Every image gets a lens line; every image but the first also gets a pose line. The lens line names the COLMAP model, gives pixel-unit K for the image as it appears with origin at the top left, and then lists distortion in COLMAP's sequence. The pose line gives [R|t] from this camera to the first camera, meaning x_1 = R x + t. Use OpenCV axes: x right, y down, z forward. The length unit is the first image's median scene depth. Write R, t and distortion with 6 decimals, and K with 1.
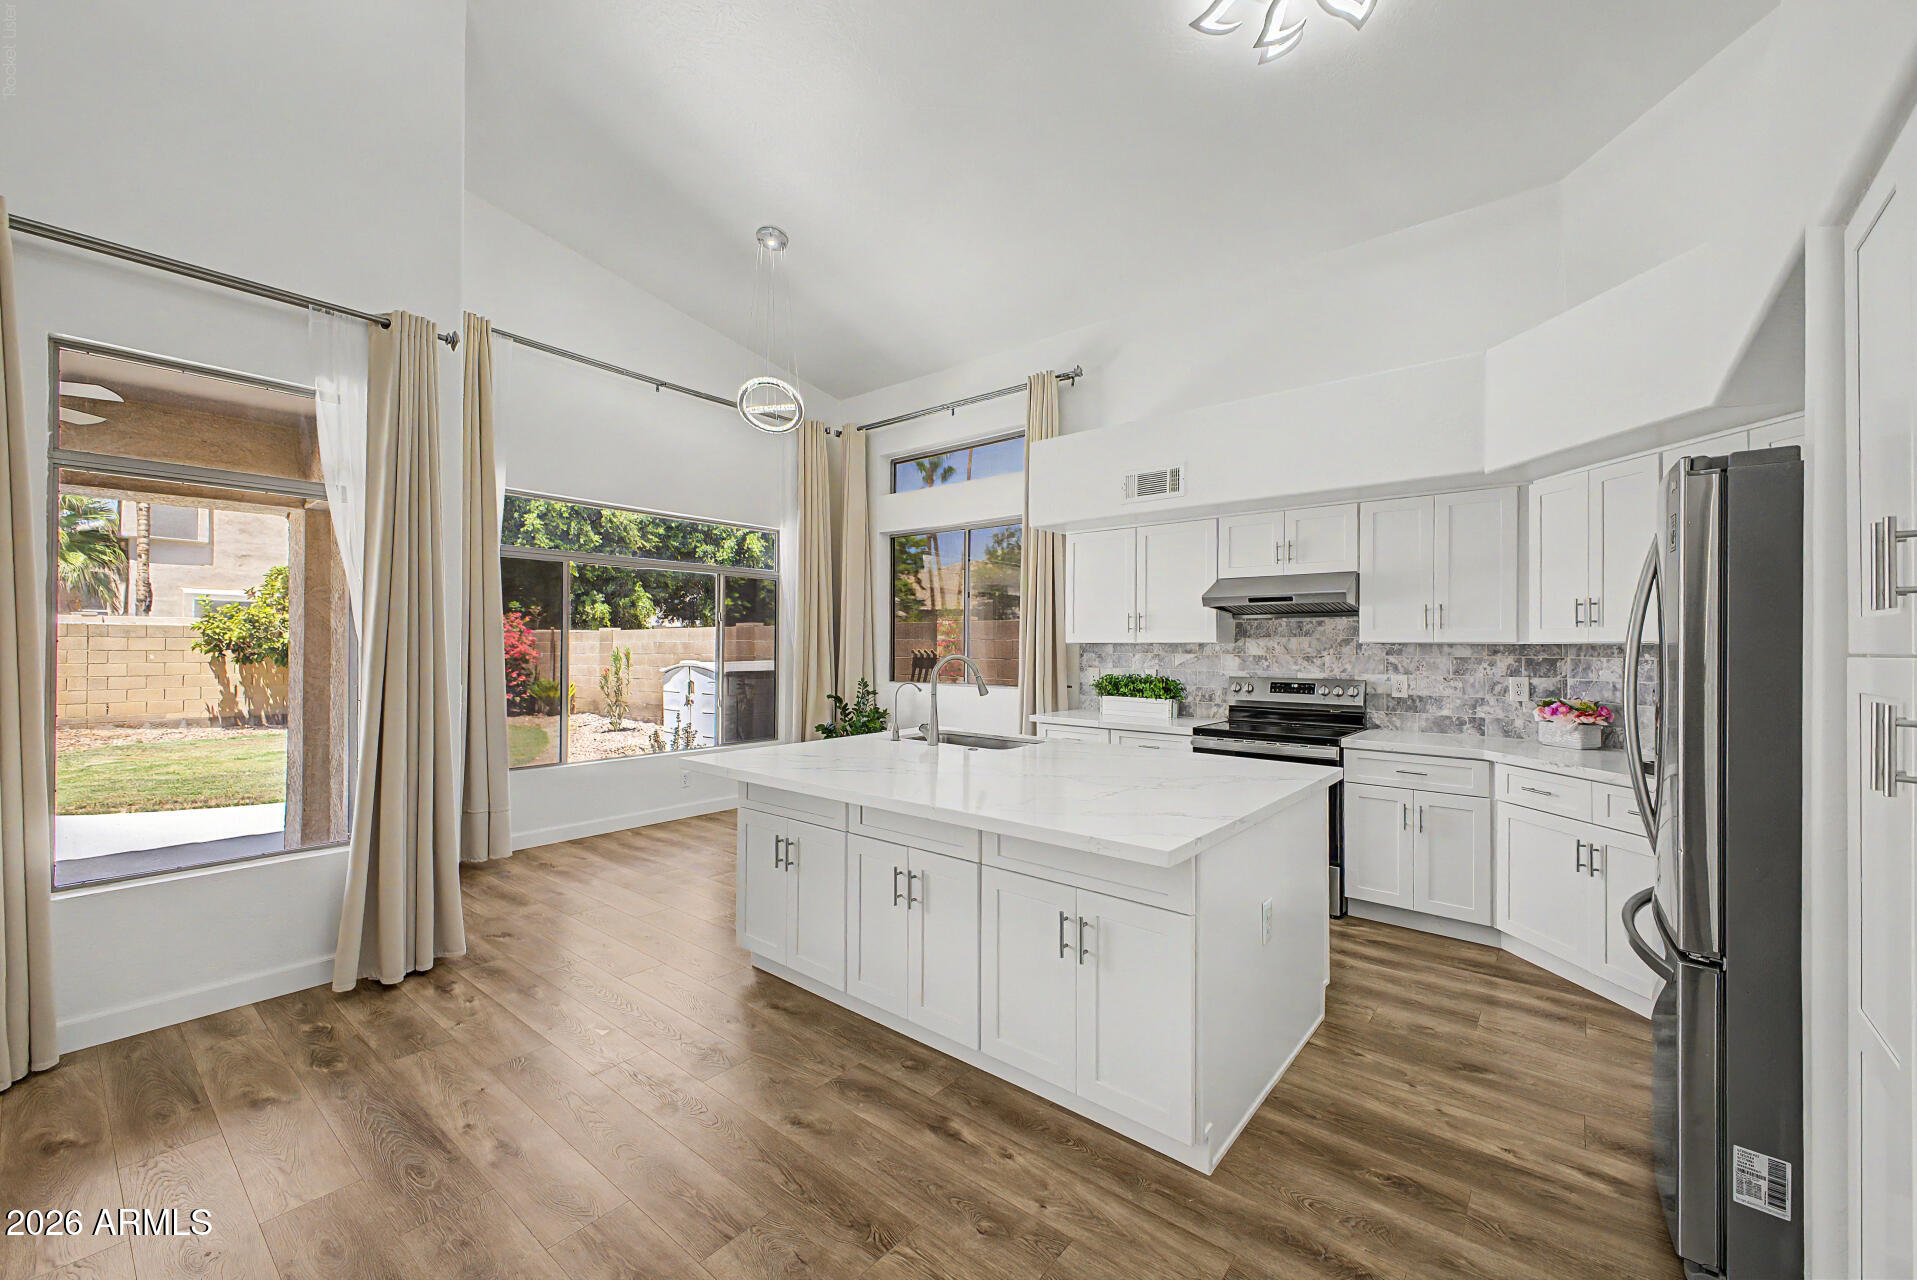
lens RADIAL K [[754.0, 0, 962.6], [0, 754.0, 639.4], [0, 0, 1]] dist [0.010085, -0.000552]
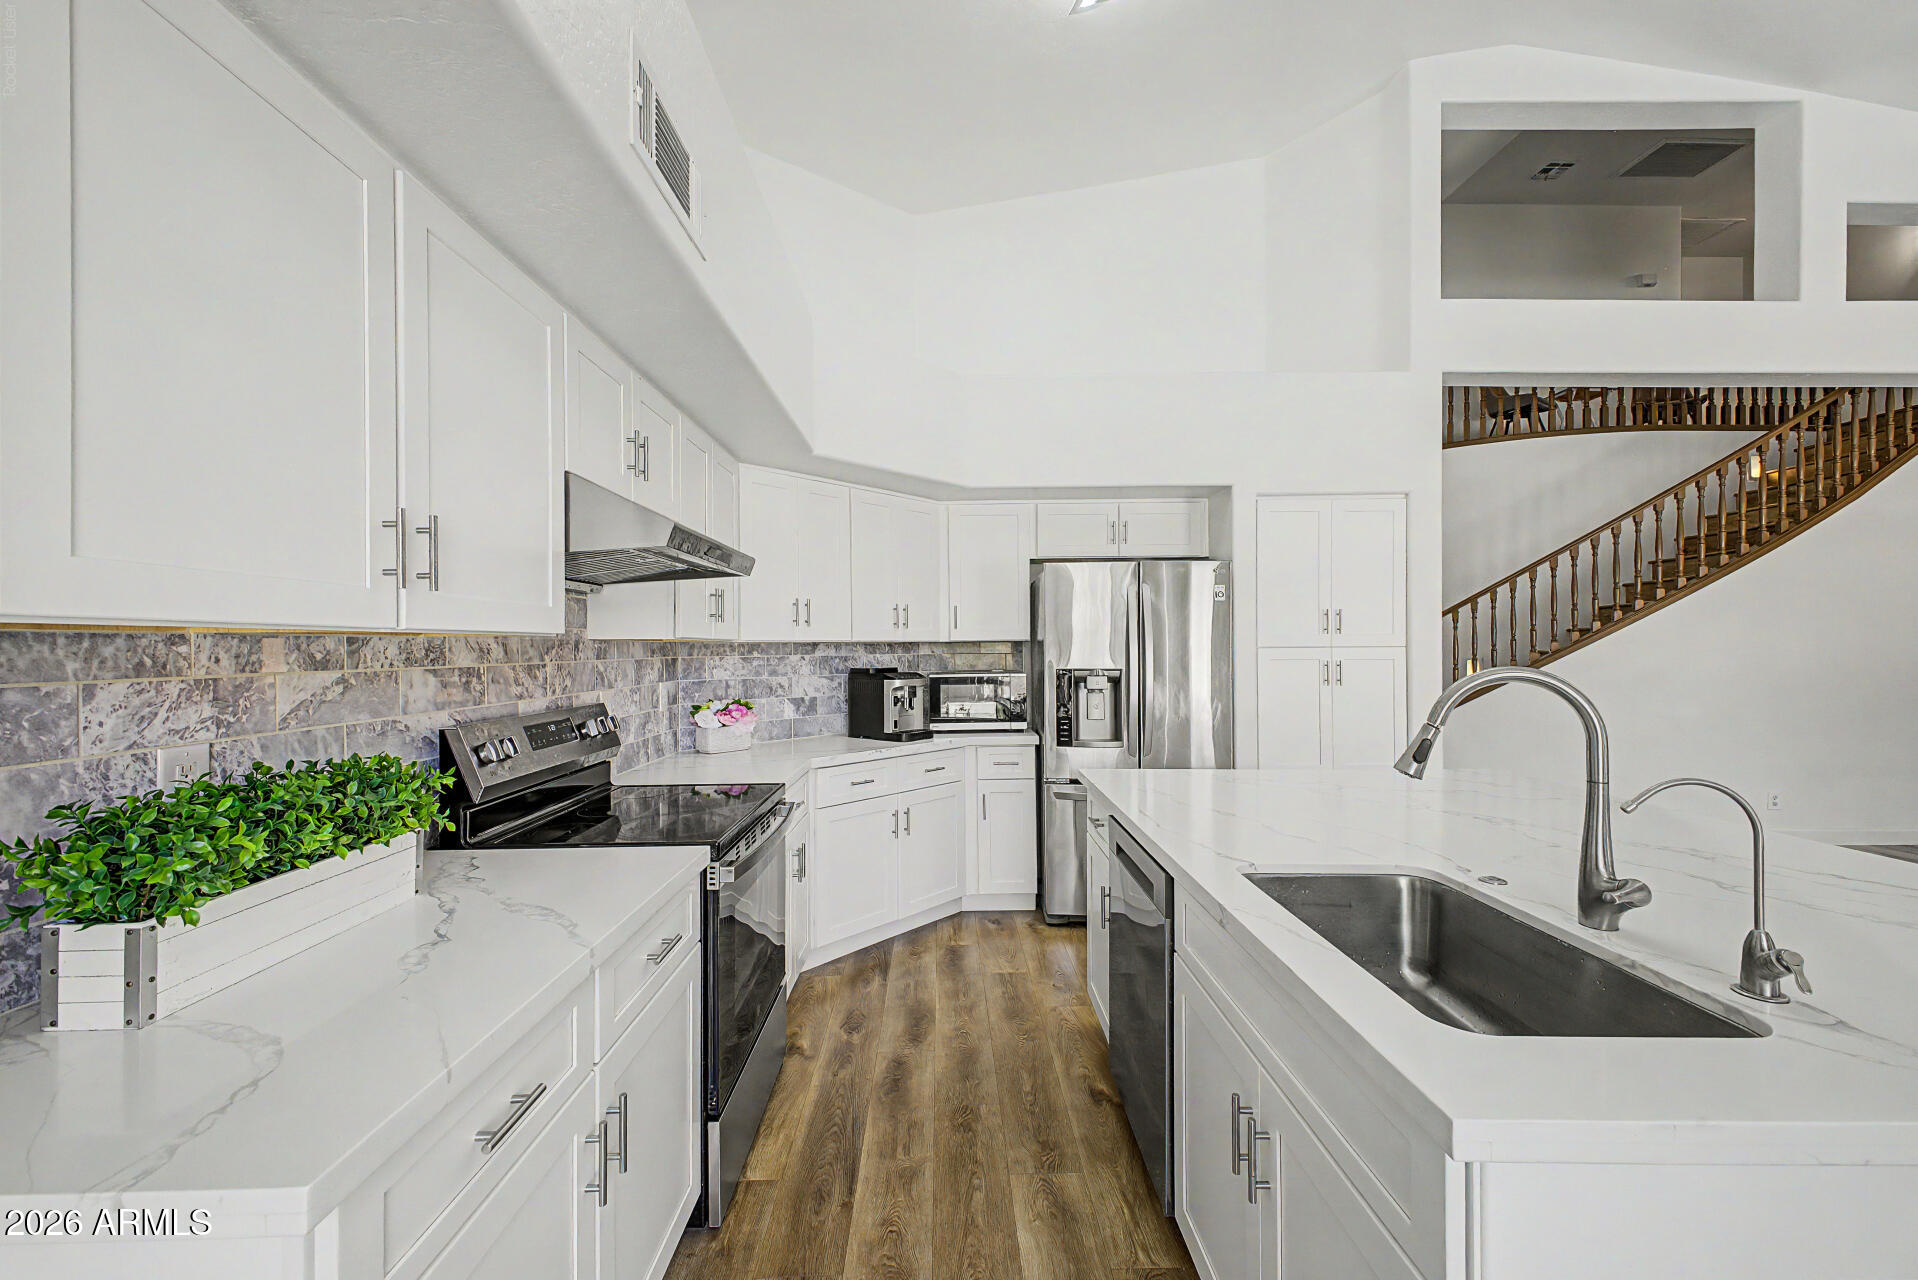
lens RADIAL K [[754.4, 0, 956.6], [0, 754.4, 642.2], [0, 0, 1]] dist [0.010085, -0.000552]
pose [[-0.650448, 0.001126, 0.759550, -0.093810], [-0.008801, 0.999921, -0.009019, 0.009930], [-0.759500, -0.012551, -0.650386, 1.211056]]
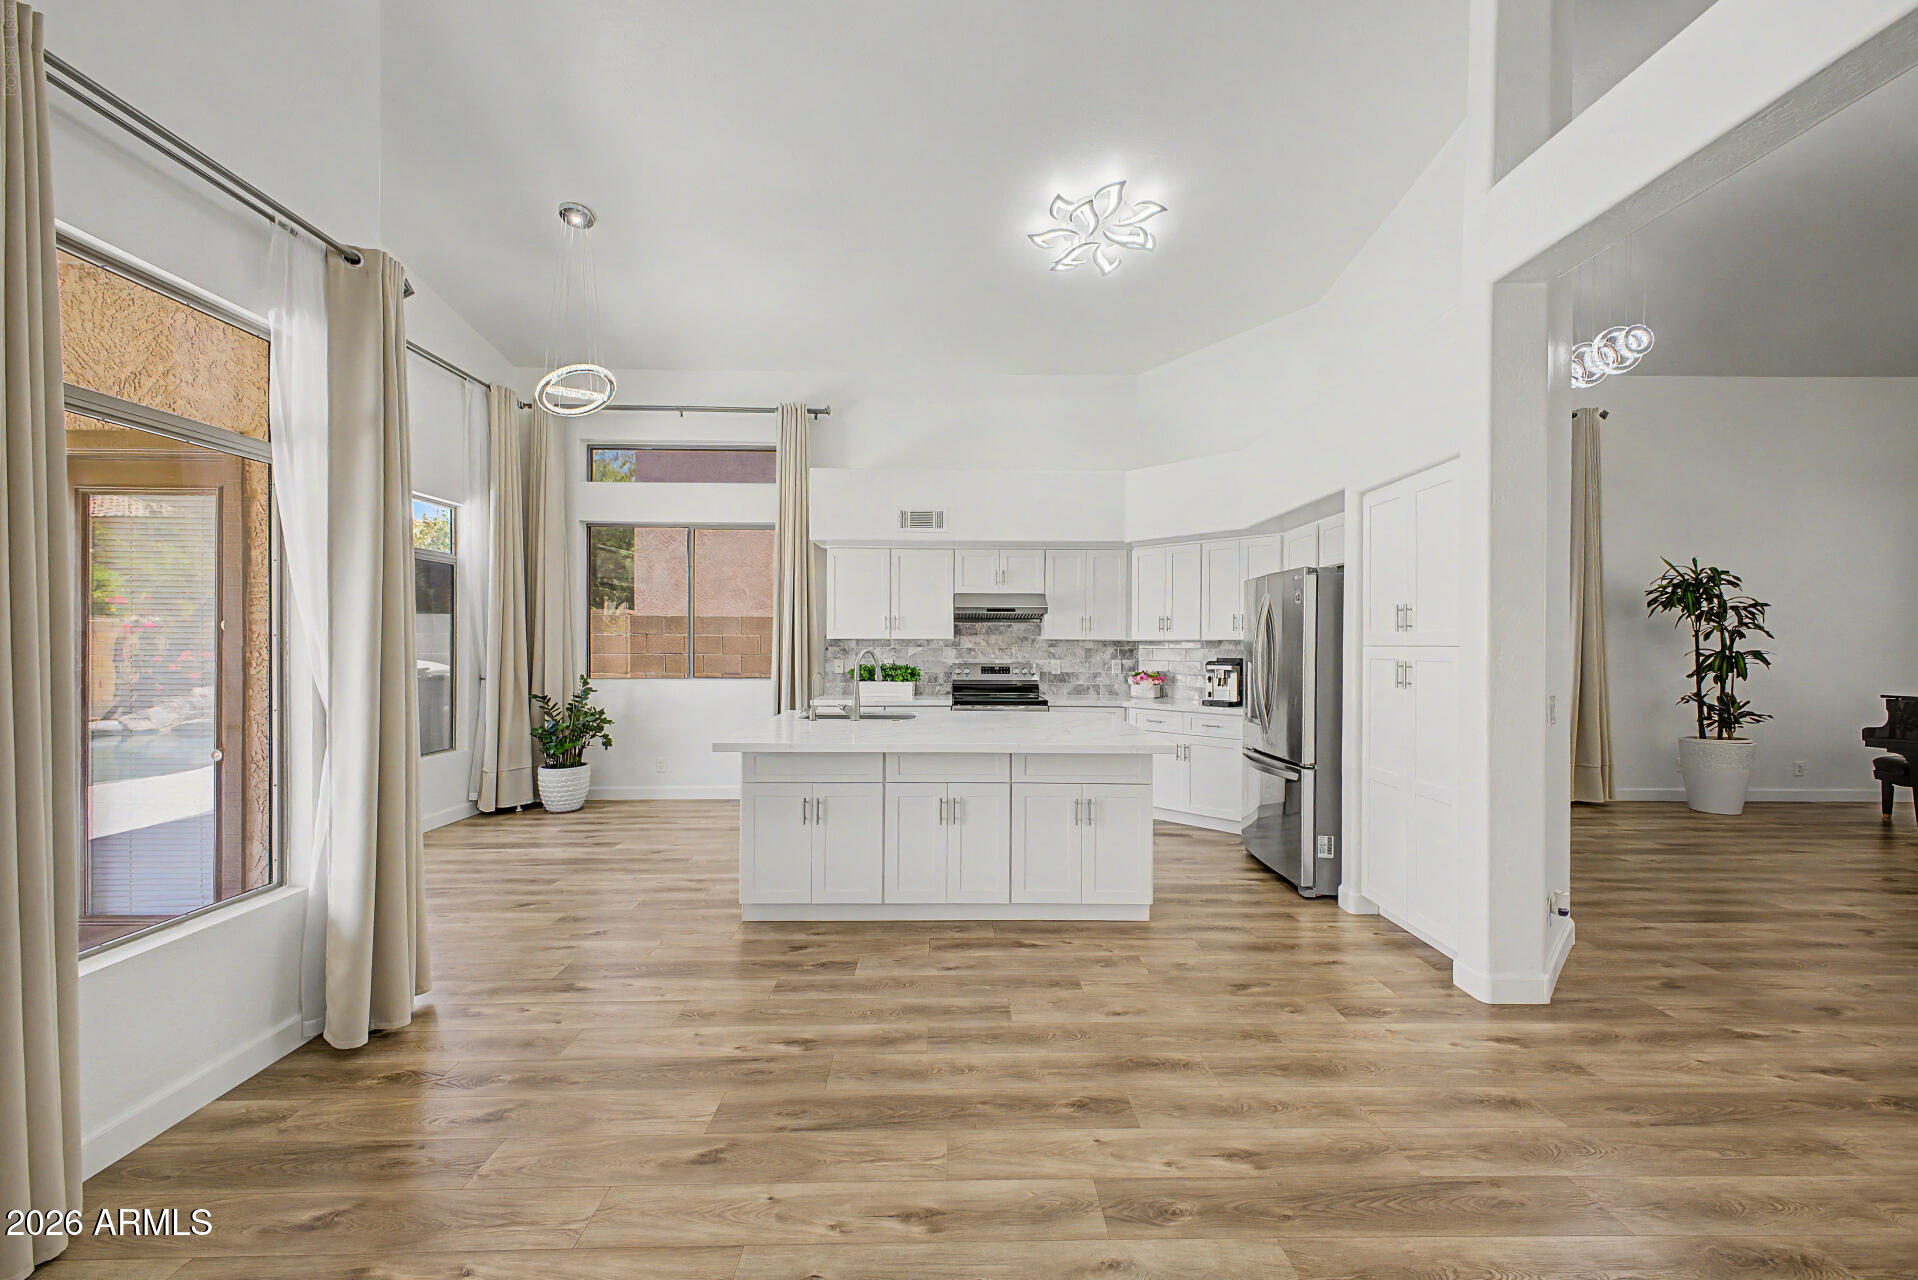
lens RADIAL K [[754.4, 0, 958.1], [0, 754.4, 645.3], [0, 0, 1]] dist [0.010085, -0.000552]
pose [[0.760105, -0.003306, 0.649791, -0.611419], [-0.008440, 0.999852, 0.014961, -0.005259], [-0.649745, -0.016856, 0.759965, -0.059524]]
